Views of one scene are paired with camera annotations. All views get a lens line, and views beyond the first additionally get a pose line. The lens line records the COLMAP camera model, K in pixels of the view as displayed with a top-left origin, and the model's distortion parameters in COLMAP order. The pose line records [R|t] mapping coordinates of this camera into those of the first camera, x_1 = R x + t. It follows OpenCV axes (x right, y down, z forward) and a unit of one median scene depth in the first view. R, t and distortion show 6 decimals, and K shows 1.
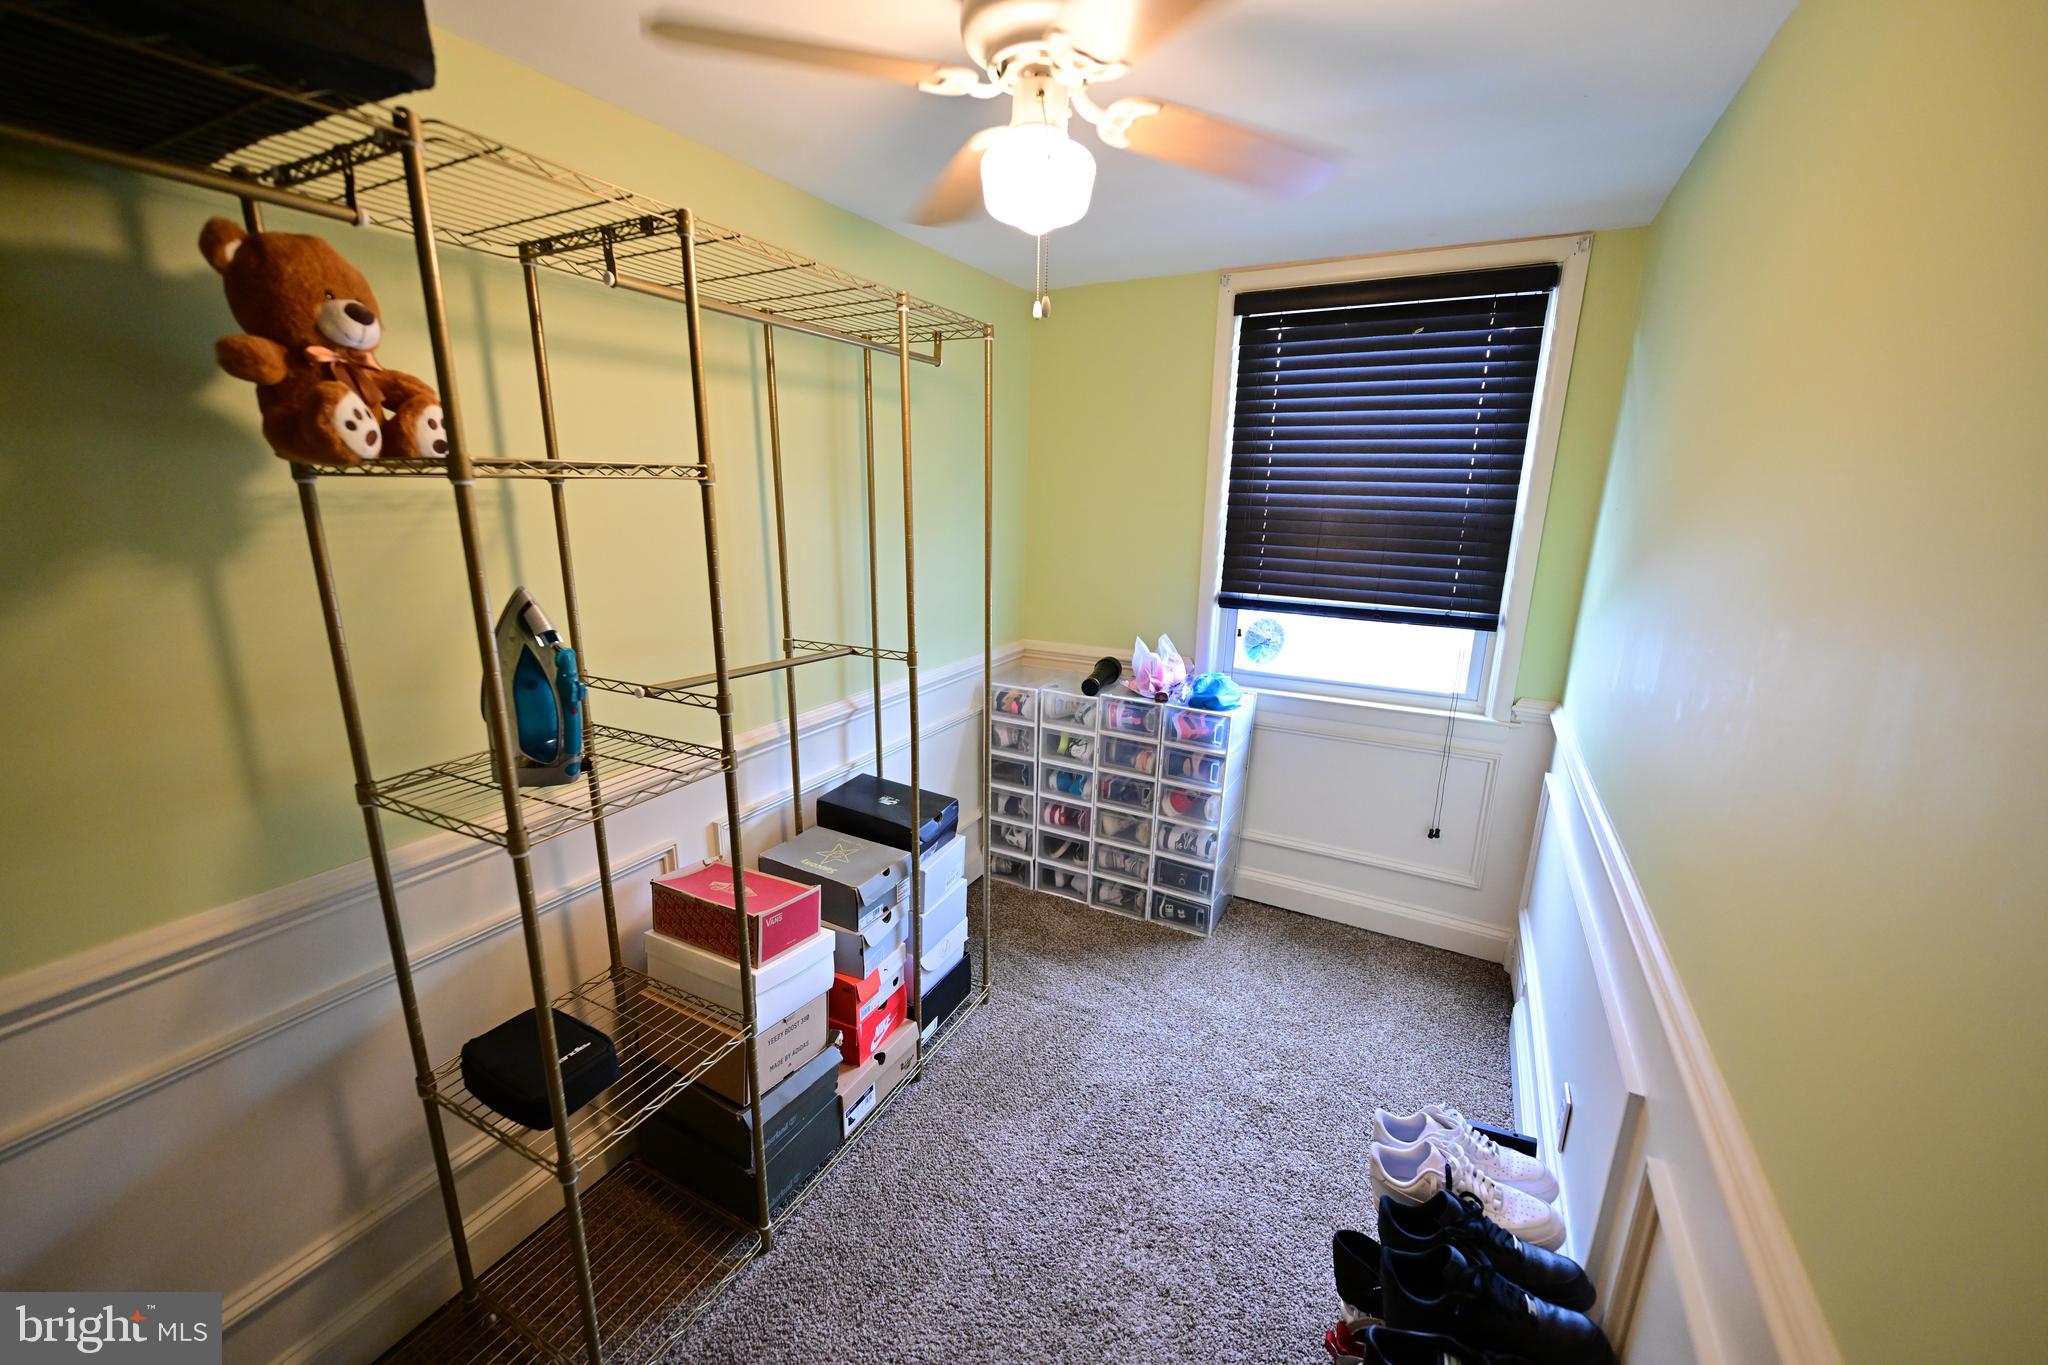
lens RADIAL K [[816.8, 0, 1021.2], [0, 816.8, 693.4], [0, 0, 1]] dist [-0.000725, -0.000153]
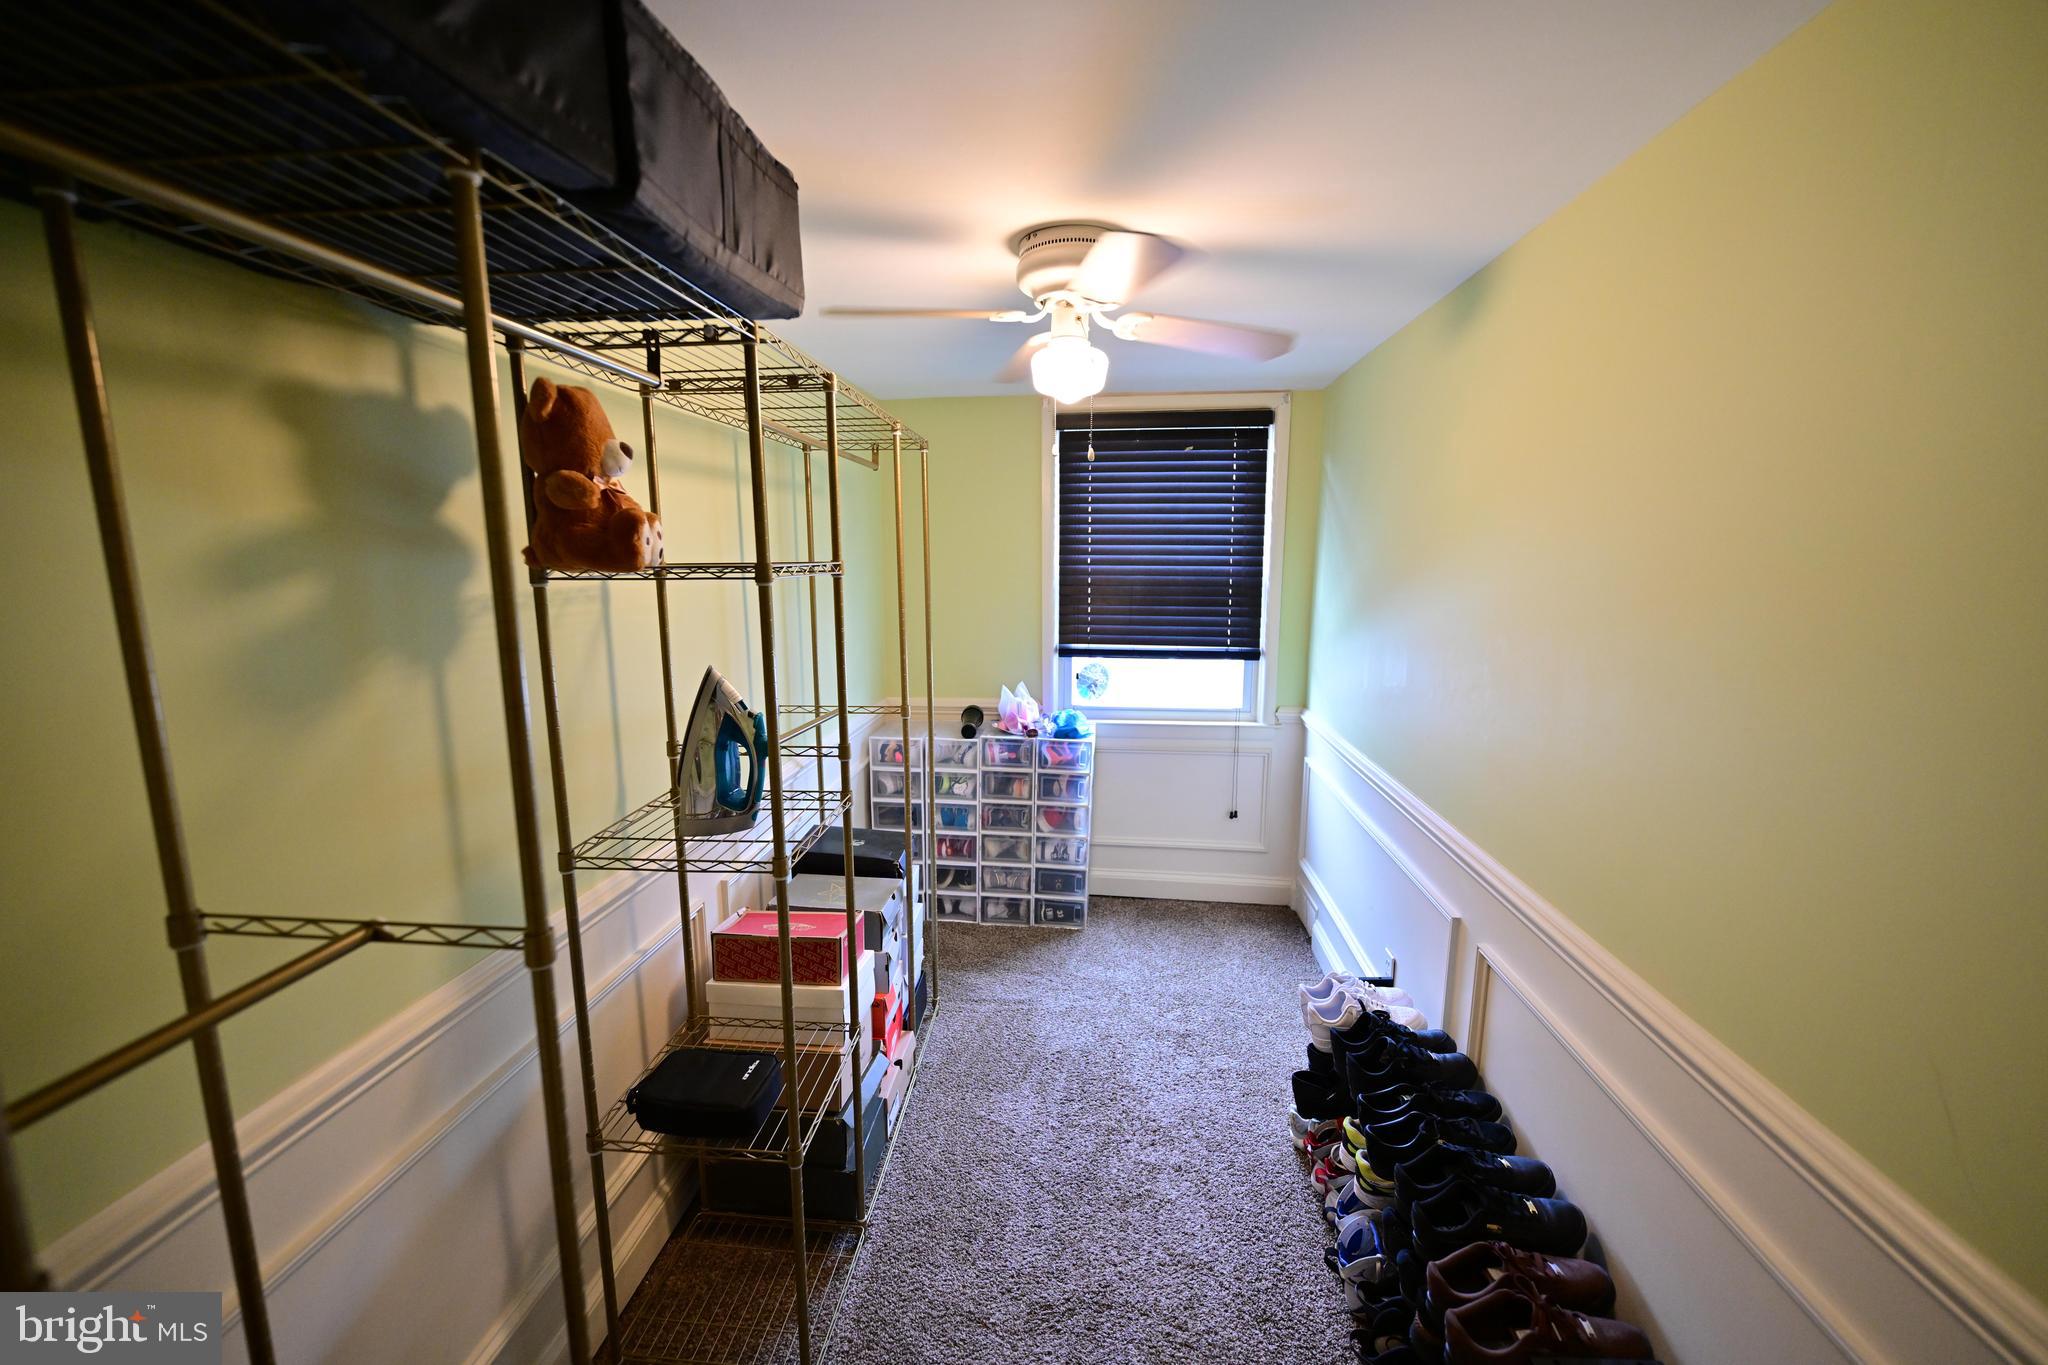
lens RADIAL K [[816.8, 0, 1024.6], [0, 816.8, 679.3], [0, 0, 1]] dist [-0.000725, -0.000153]
pose [[0.924654, -0.073943, 0.373560, -0.300148], [0.108047, 0.991595, -0.071166, 0.011668], [-0.365159, 0.106166, 0.924872, -0.129876]]
